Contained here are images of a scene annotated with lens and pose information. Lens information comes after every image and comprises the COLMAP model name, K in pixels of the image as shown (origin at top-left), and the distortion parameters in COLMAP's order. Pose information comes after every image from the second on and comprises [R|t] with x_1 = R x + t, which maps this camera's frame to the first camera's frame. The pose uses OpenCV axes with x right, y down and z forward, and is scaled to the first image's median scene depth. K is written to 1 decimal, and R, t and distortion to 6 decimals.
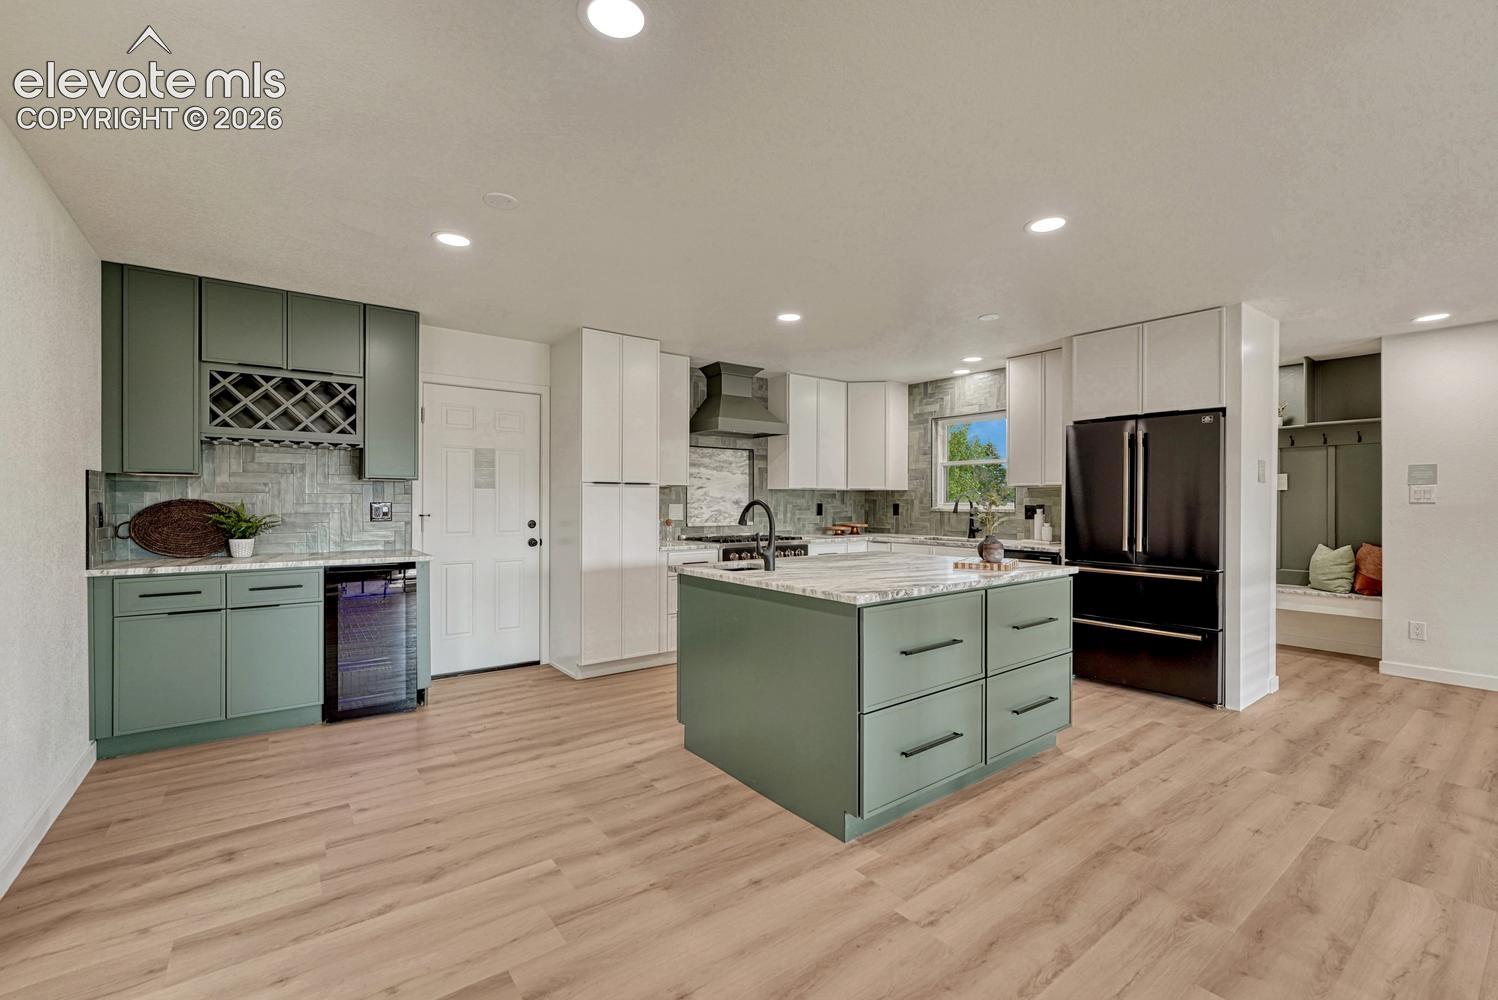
lens RADIAL K [[624.0, 0, 749.0], [0, 624.0, 500.0], [0, 0, 1]] dist [-0.013748, -0.000017]
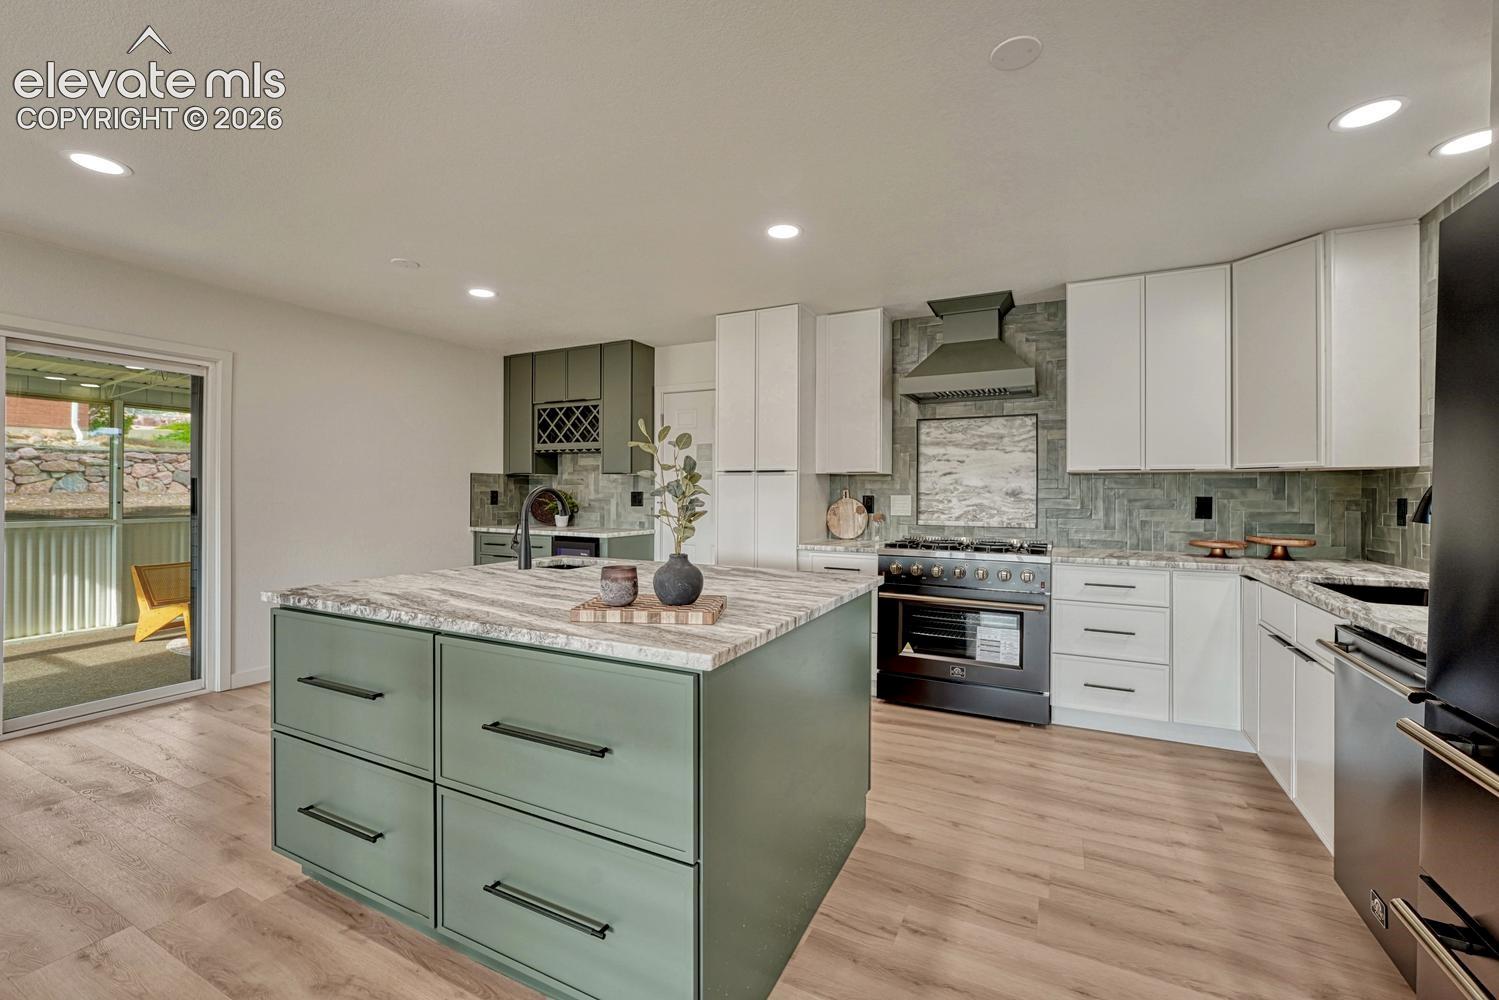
lens RADIAL K [[610.2, 0, 739.9], [0, 610.2, 495.7], [0, 0, 1]] dist [0.000273, -0.000176]
pose [[0.446176, 0.006191, -0.894924, 0.617209], [-0.003326, 0.999981, 0.005259, 0.004703], [0.894939, 0.000630, 0.446188, 0.598192]]
